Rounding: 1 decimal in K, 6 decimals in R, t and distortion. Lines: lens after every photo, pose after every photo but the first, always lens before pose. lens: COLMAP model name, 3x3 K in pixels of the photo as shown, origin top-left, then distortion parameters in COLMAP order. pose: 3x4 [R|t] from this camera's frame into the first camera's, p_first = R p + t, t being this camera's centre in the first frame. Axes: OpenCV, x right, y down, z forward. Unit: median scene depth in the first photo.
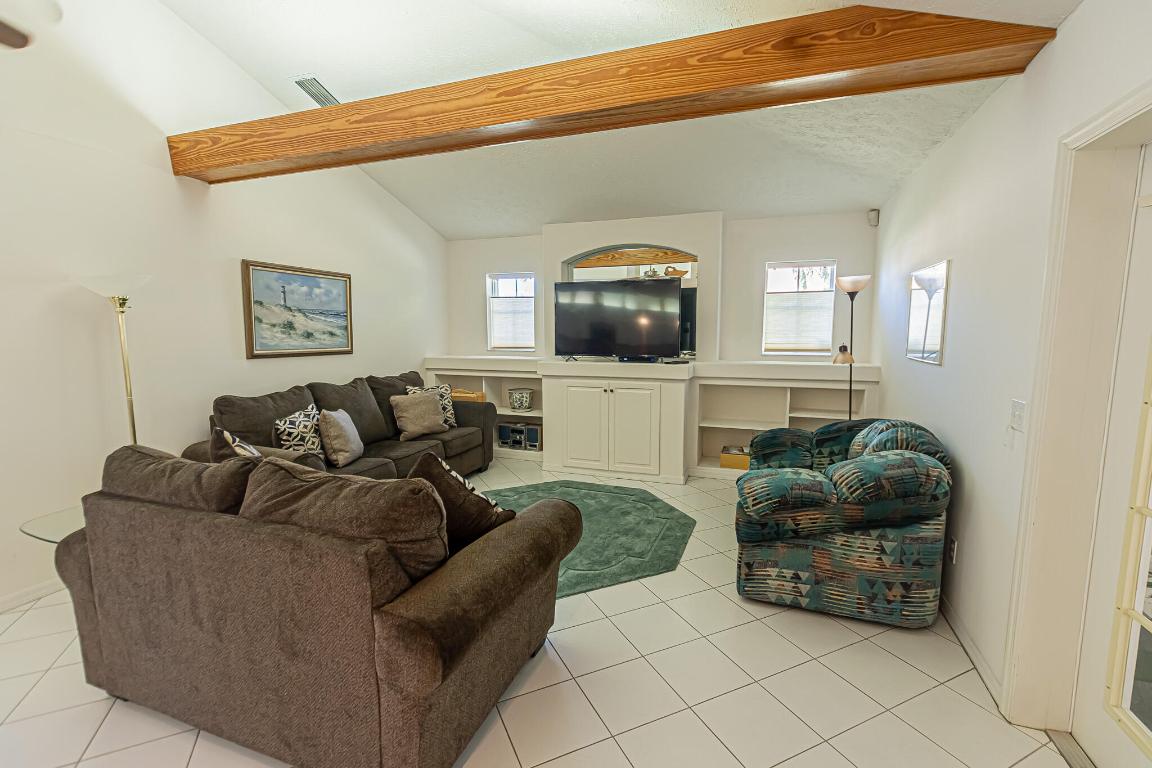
lens RADIAL K [[509.0, 0, 576.6], [0, 509.0, 384.8], [0, 0, 1]] dist [0.000359, -0.000914]
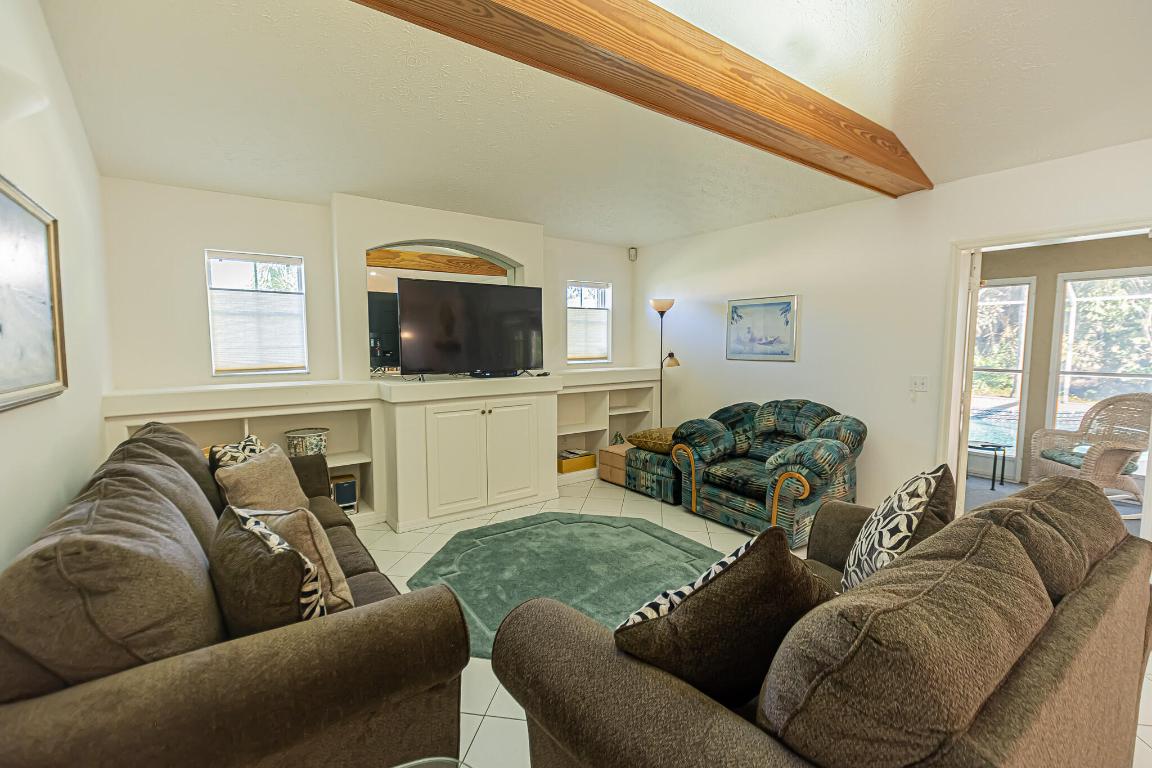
lens RADIAL K [[509.0, 0, 576.6], [0, 509.0, 384.8], [0, 0, 1]] dist [0.000359, -0.000914]
pose [[0.557998, -0.069605, 0.826918, -0.553542], [0.095022, 0.995281, 0.019656, -0.035983], [-0.824384, 0.067607, 0.561979, 0.395316]]
